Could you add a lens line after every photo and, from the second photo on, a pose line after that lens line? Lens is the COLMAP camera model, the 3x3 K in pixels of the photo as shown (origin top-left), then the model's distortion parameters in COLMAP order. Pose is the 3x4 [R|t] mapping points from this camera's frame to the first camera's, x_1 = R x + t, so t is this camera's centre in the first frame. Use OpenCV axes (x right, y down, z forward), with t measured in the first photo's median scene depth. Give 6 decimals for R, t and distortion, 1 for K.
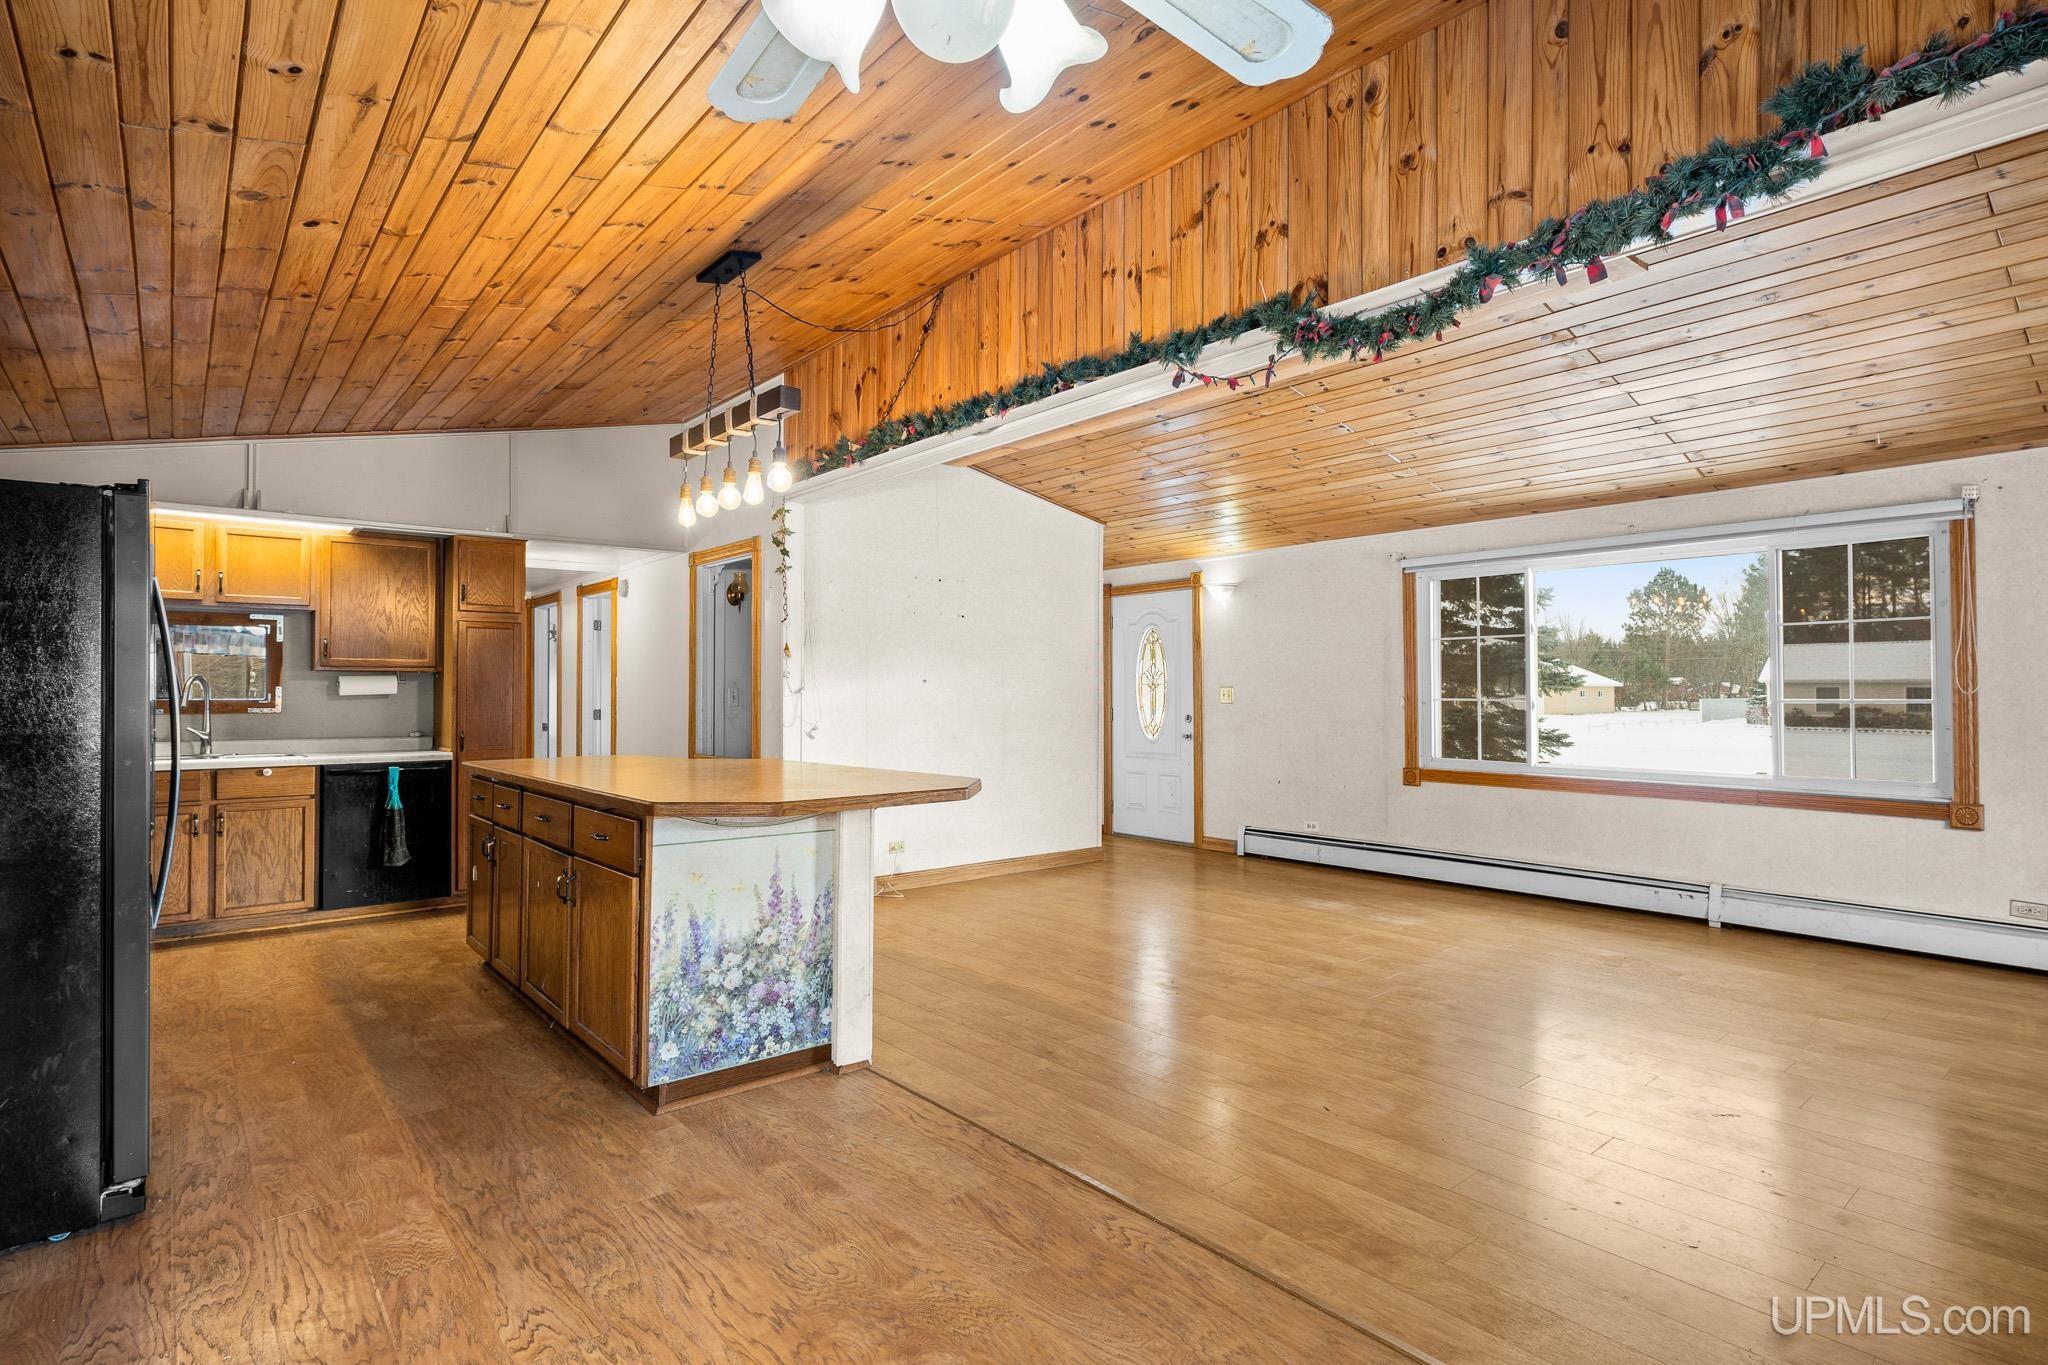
lens RADIAL K [[1018.3, 0, 1029.7], [0, 1018.3, 685.3], [0, 0, 1]] dist [-0.003738, 0.001880]
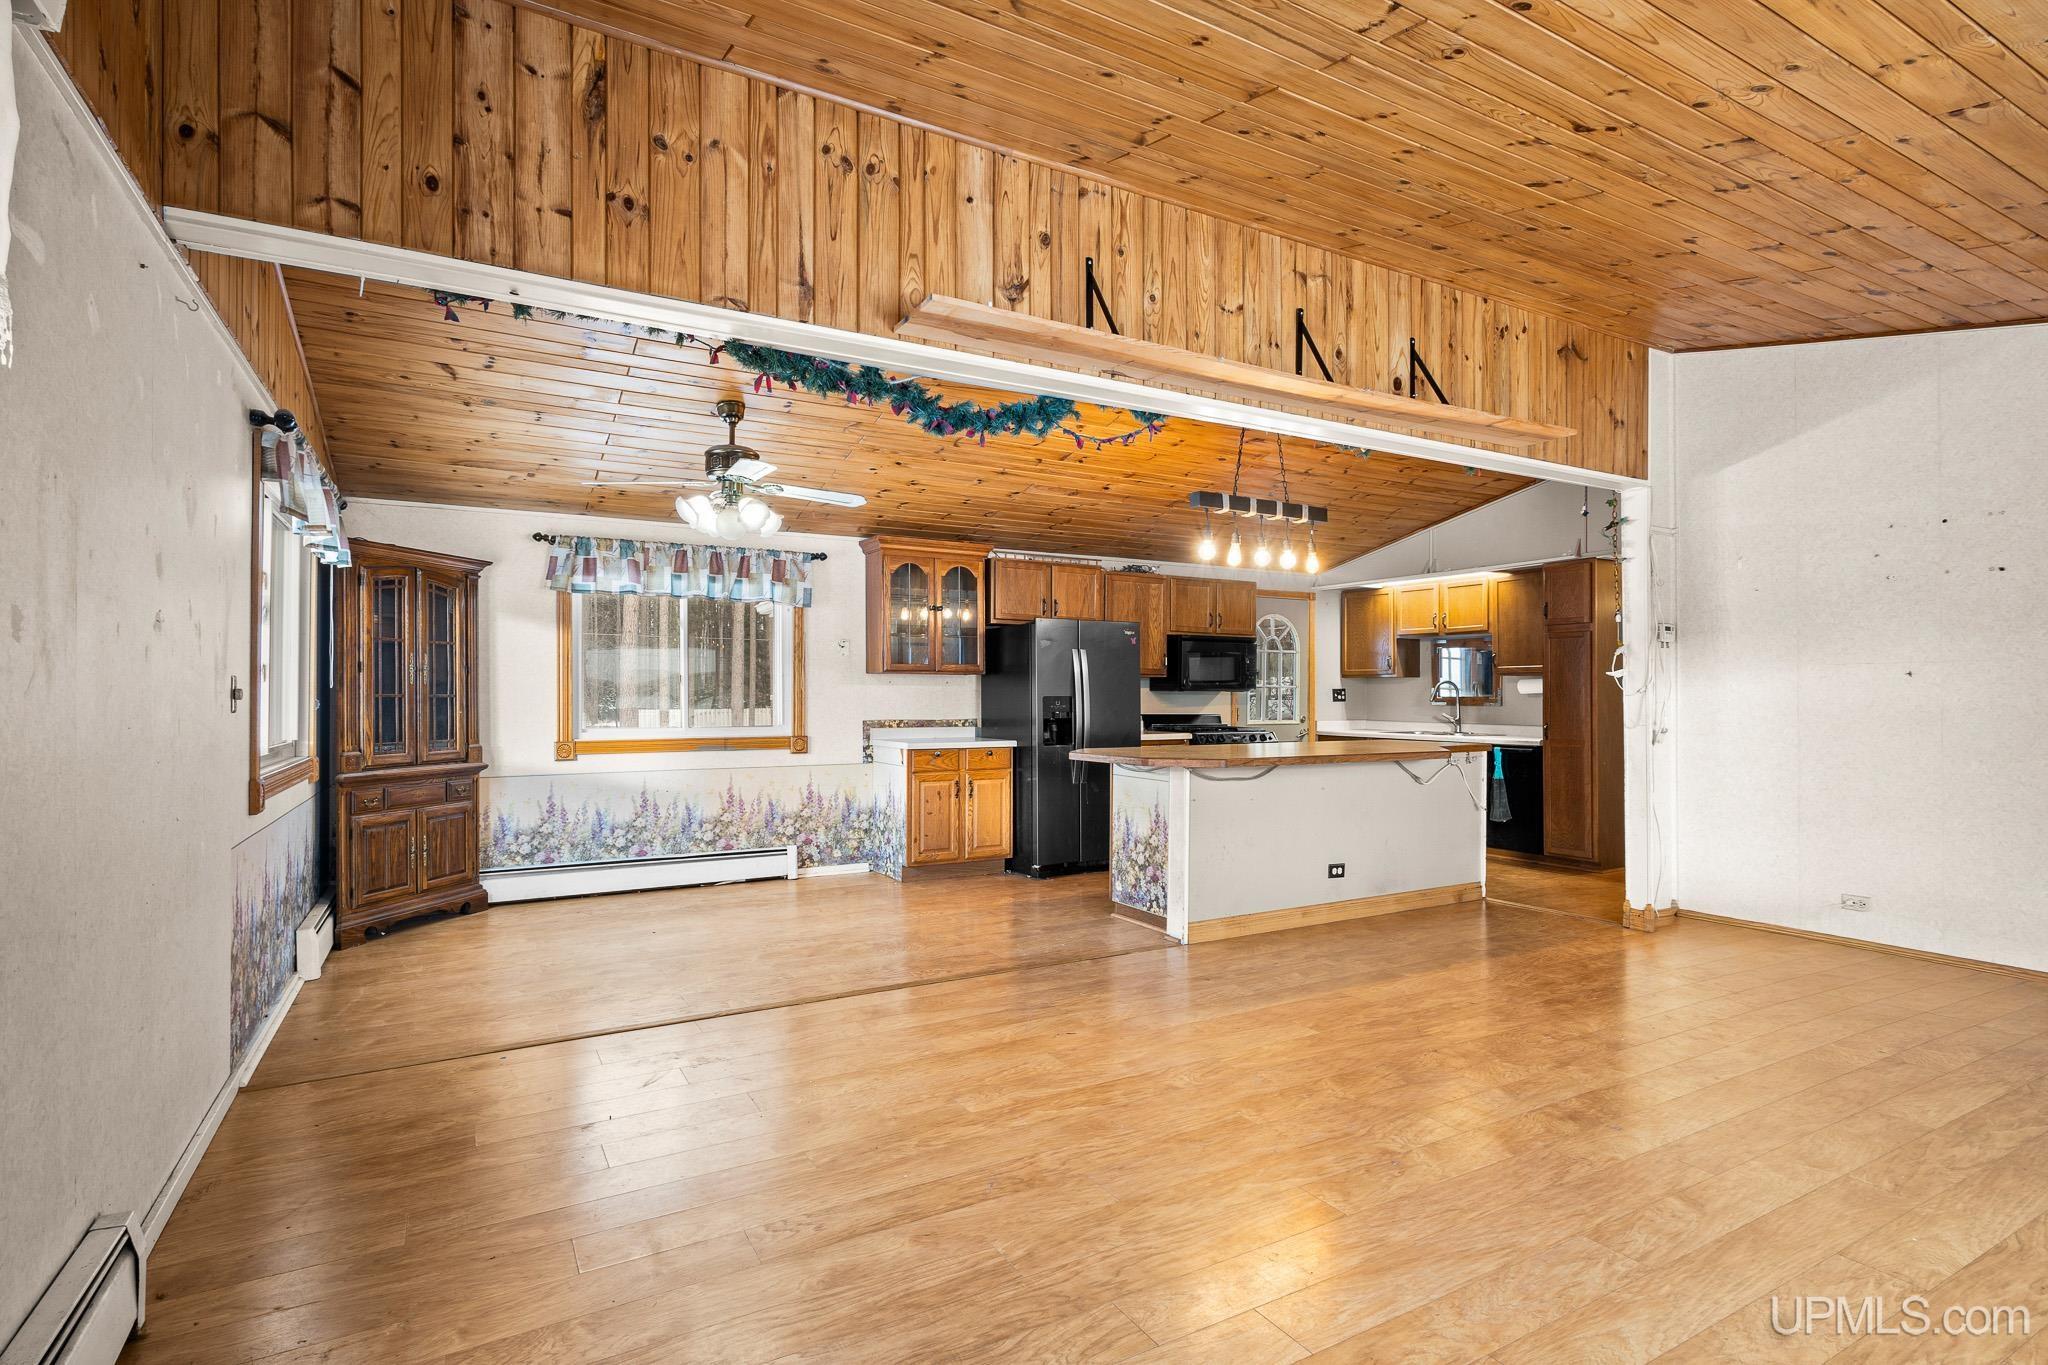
lens RADIAL K [[1018.3, 0, 1015.8], [0, 1018.3, 681.2], [0, 0, 1]] dist [-0.003738, 0.001880]
pose [[-0.189093, -0.009420, -0.981914, 0.859038], [0.010951, 0.999872, -0.011701, 0.002279], [0.981898, -0.012966, -0.188965, 0.663954]]
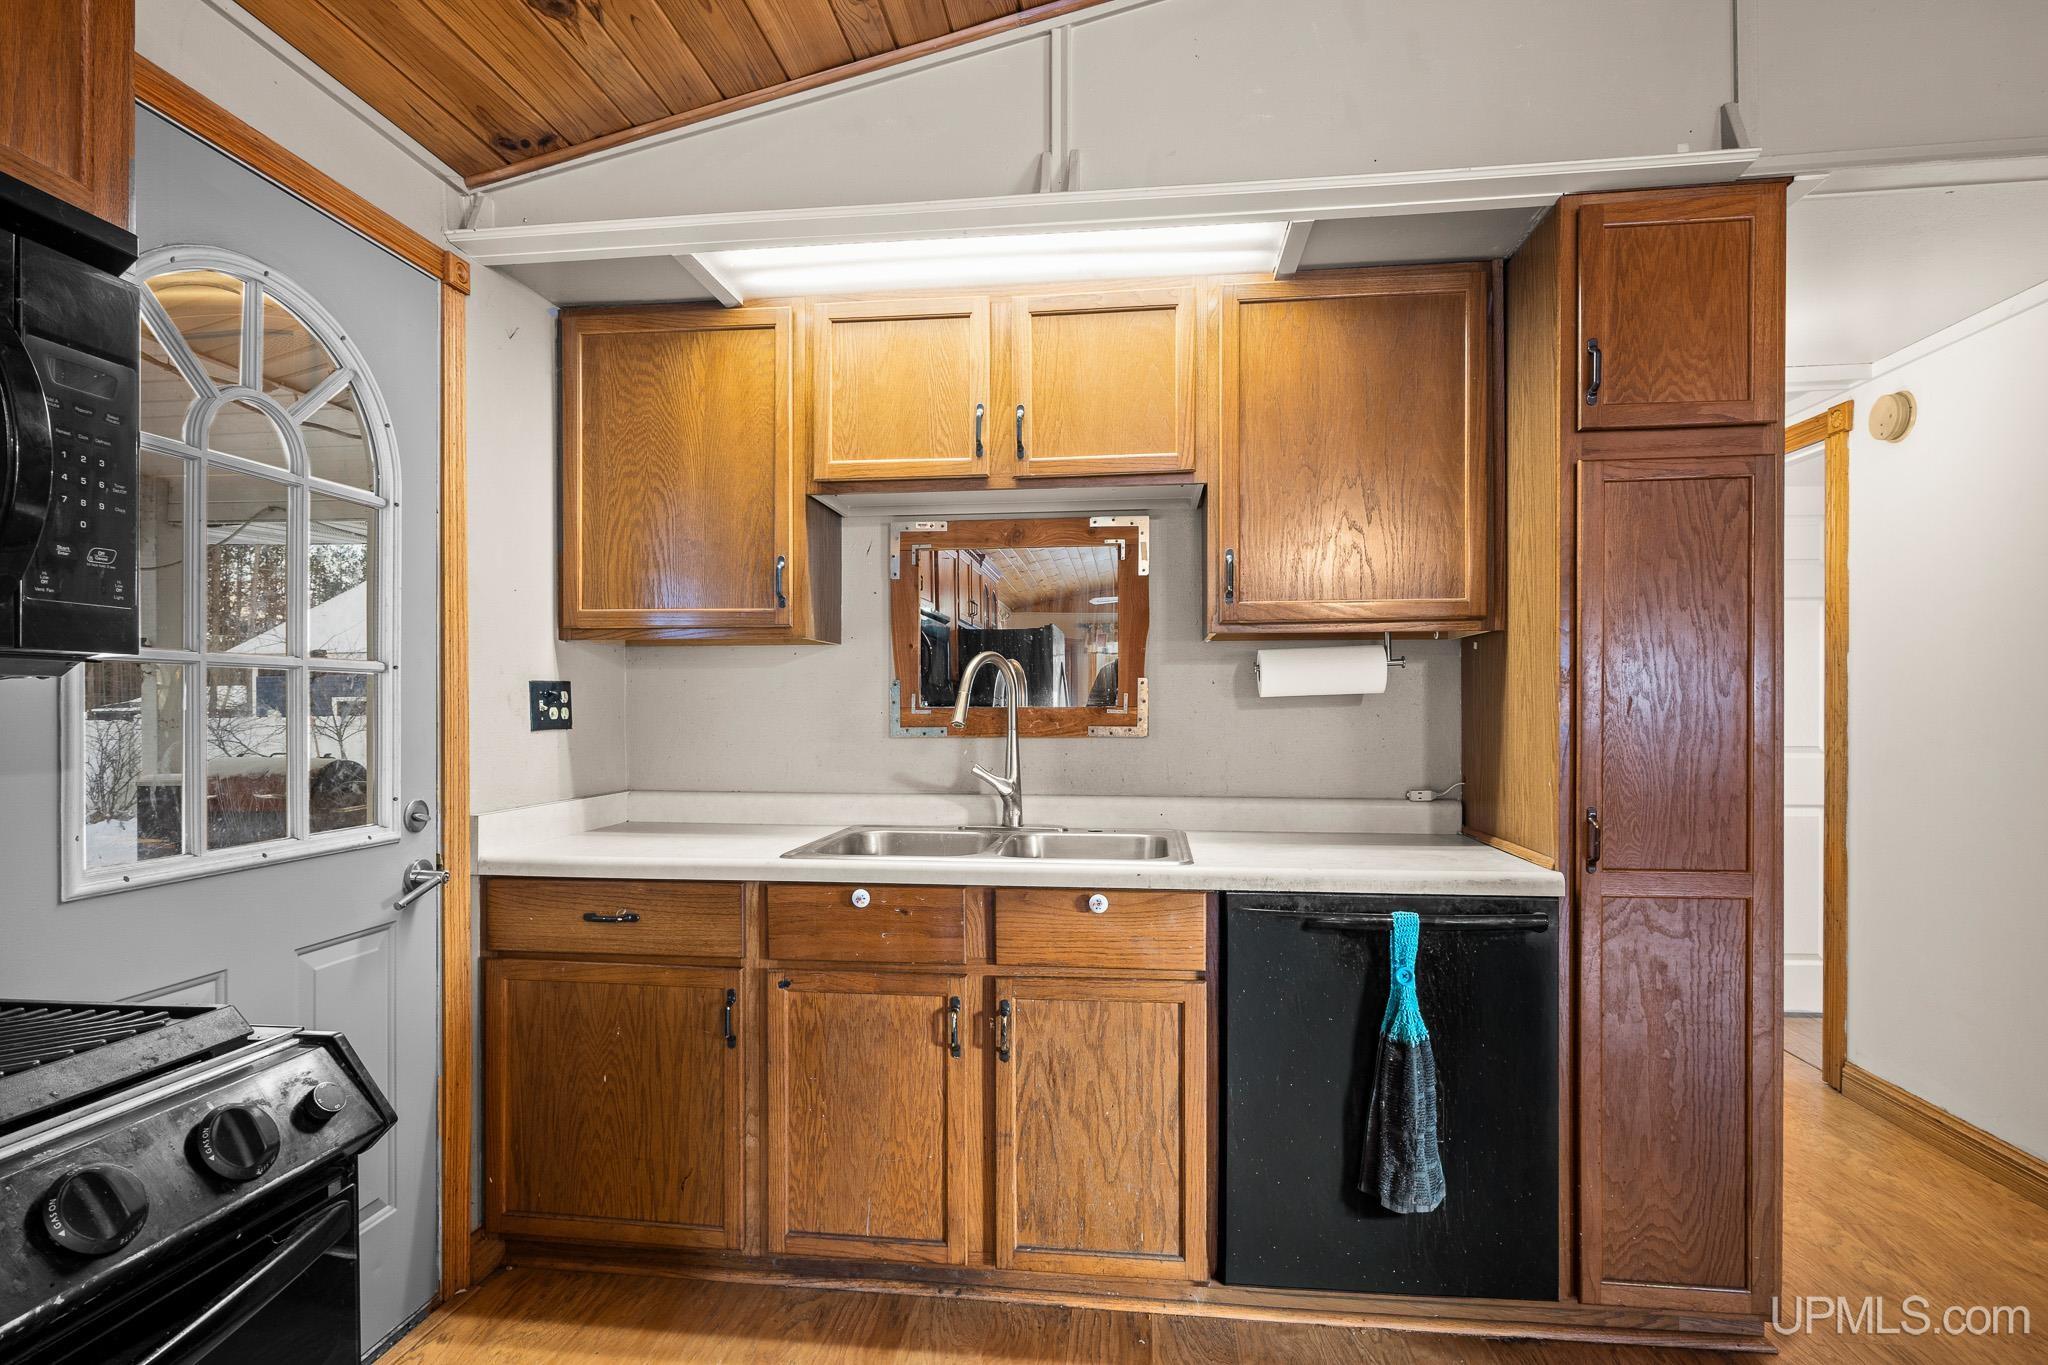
lens RADIAL K [[1018.3, 0, 1017.9], [0, 1018.3, 693.2], [0, 0, 1]] dist [-0.003738, 0.001880]
pose [[0.680121, -0.006795, -0.733068, -0.494679], [0.009220, 0.999957, -0.000714, 0.008576], [0.733042, -0.006274, 0.680155, 0.722973]]
